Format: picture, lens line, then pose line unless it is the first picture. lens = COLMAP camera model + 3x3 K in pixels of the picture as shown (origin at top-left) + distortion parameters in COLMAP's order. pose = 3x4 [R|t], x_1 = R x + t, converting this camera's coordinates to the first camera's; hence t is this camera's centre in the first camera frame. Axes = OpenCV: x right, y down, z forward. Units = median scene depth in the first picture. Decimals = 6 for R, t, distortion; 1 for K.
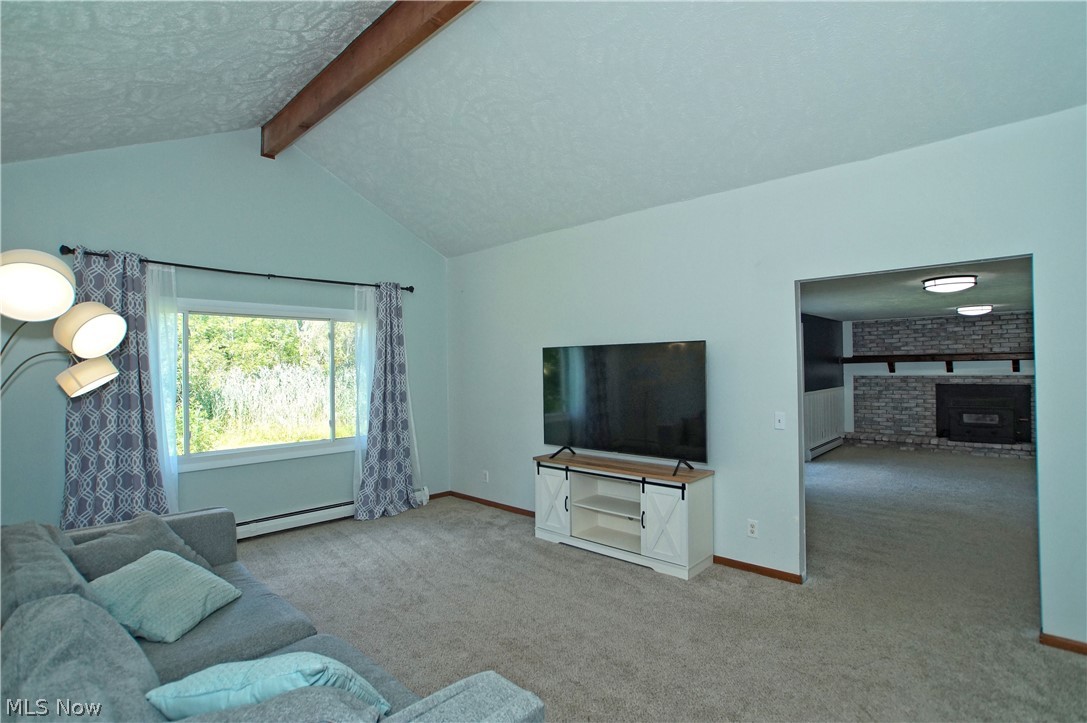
lens RADIAL K [[527.0, 0, 545.7], [0, 527.0, 361.6], [0, 0, 1]] dist [-0.057714, 0.022678]
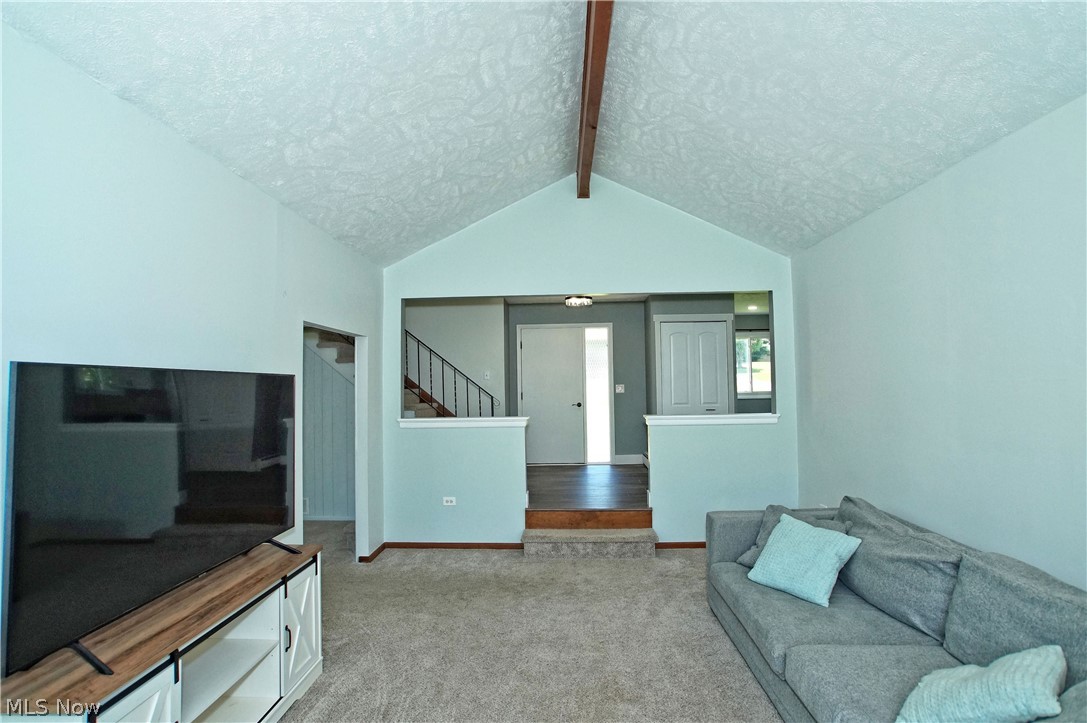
lens RADIAL K [[527.0, 0, 546.5], [0, 527.0, 363.5], [0, 0, 1]] dist [-0.057714, 0.022678]
pose [[-0.660955, 0.058415, 0.748149, -0.452672], [0.018051, 0.997915, -0.061969, 0.000520], [-0.750209, -0.027454, -0.660631, 1.010086]]
